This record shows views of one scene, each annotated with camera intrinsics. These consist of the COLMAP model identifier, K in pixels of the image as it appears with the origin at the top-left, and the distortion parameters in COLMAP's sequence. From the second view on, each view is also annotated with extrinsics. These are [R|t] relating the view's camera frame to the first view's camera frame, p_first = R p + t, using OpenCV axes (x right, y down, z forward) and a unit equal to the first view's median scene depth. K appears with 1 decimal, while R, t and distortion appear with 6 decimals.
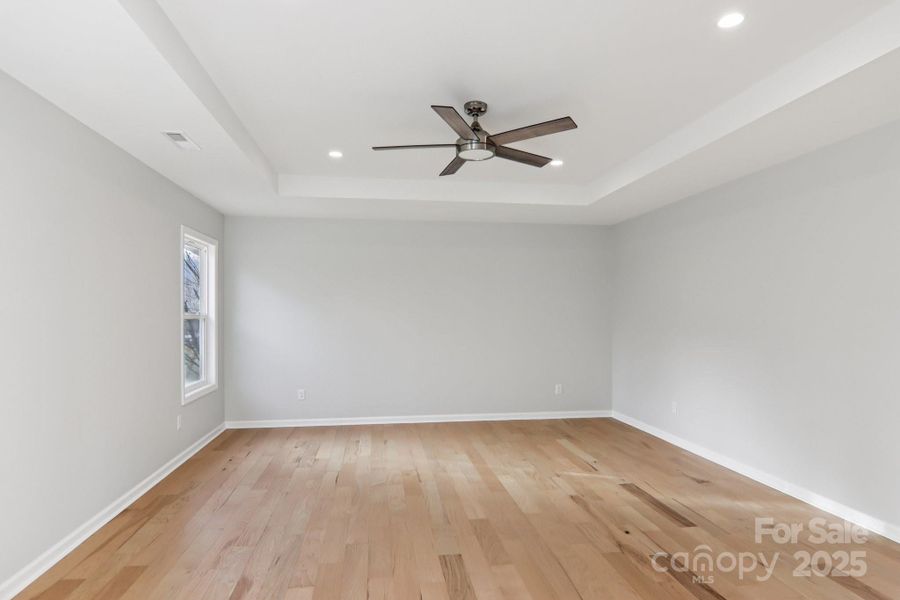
lens RADIAL K [[503.2, 0, 449.9], [0, 503.2, 309.5], [0, 0, 1]] dist [0.006975, -0.022145]
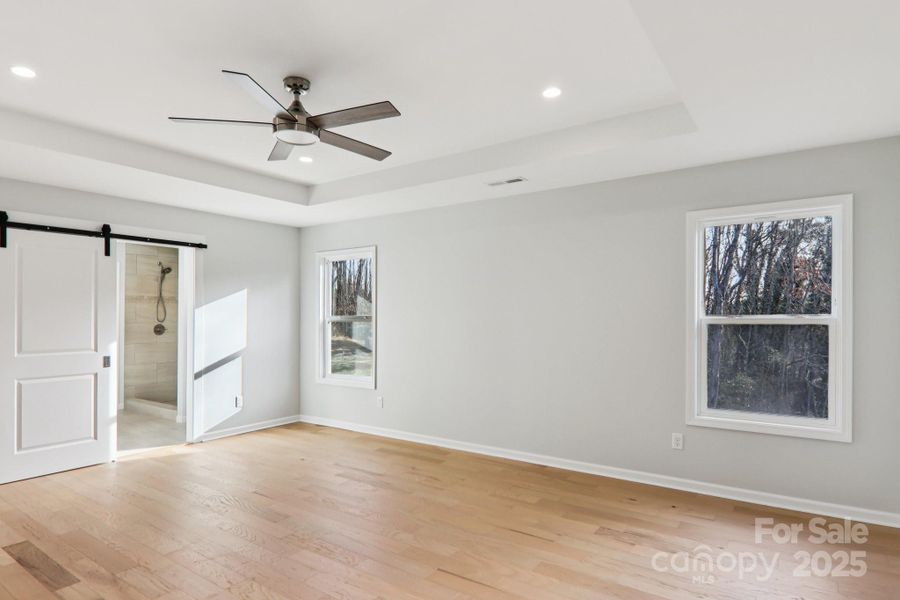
lens RADIAL K [[508.1, 0, 445.7], [0, 508.1, 297.2], [0, 0, 1]] dist [-0.004071, -0.002592]
pose [[-0.685802, -0.022610, -0.727437, 0.428764], [0.009053, 0.999175, -0.039591, 0.004626], [0.727732, -0.033738, -0.685032, 1.442912]]
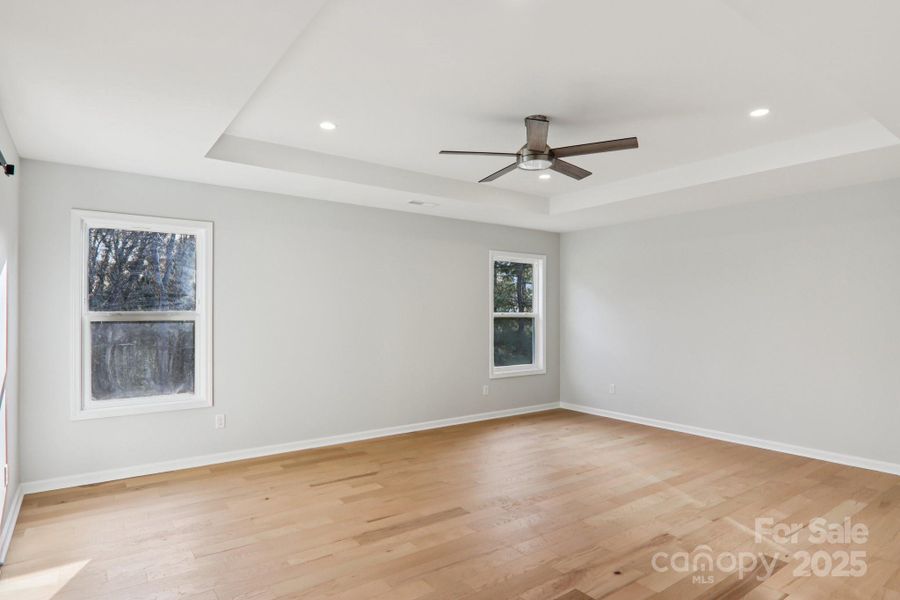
lens RADIAL K [[508.1, 0, 445.7], [0, 508.1, 297.2], [0, 0, 1]] dist [-0.004071, -0.002592]
pose [[0.467231, -0.021625, -0.883871, 0.744706], [0.004421, 0.999745, -0.022123, -0.007122], [0.884124, 0.006428, 0.467208, 0.248725]]
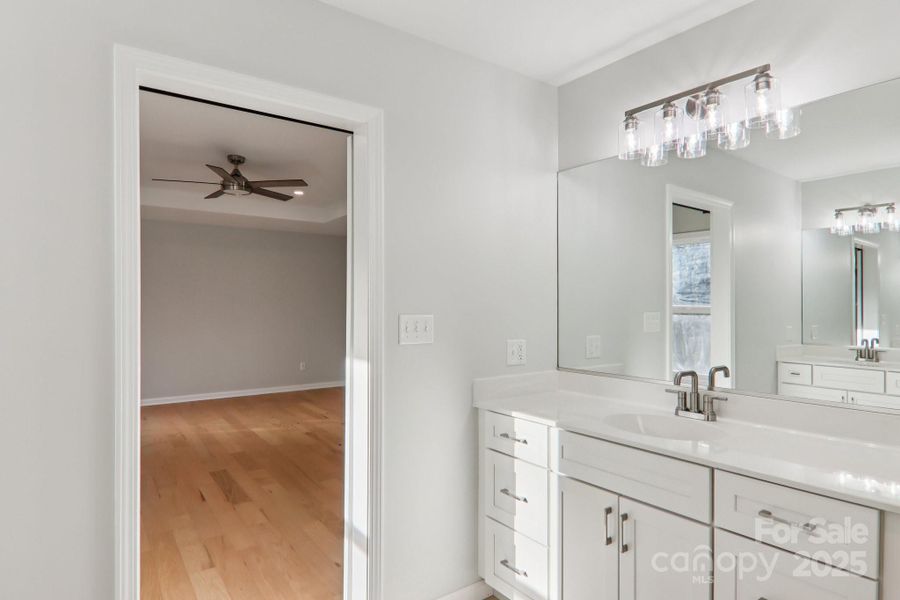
lens RADIAL K [[508.1, 0, 445.7], [0, 508.1, 297.2], [0, 0, 1]] dist [-0.004071, -0.002592]
pose [[0.892906, 0.005025, 0.450214, -0.050268], [-0.001846, 0.999970, -0.007501, -0.003523], [-0.450239, 0.005867, 0.892889, -0.420598]]
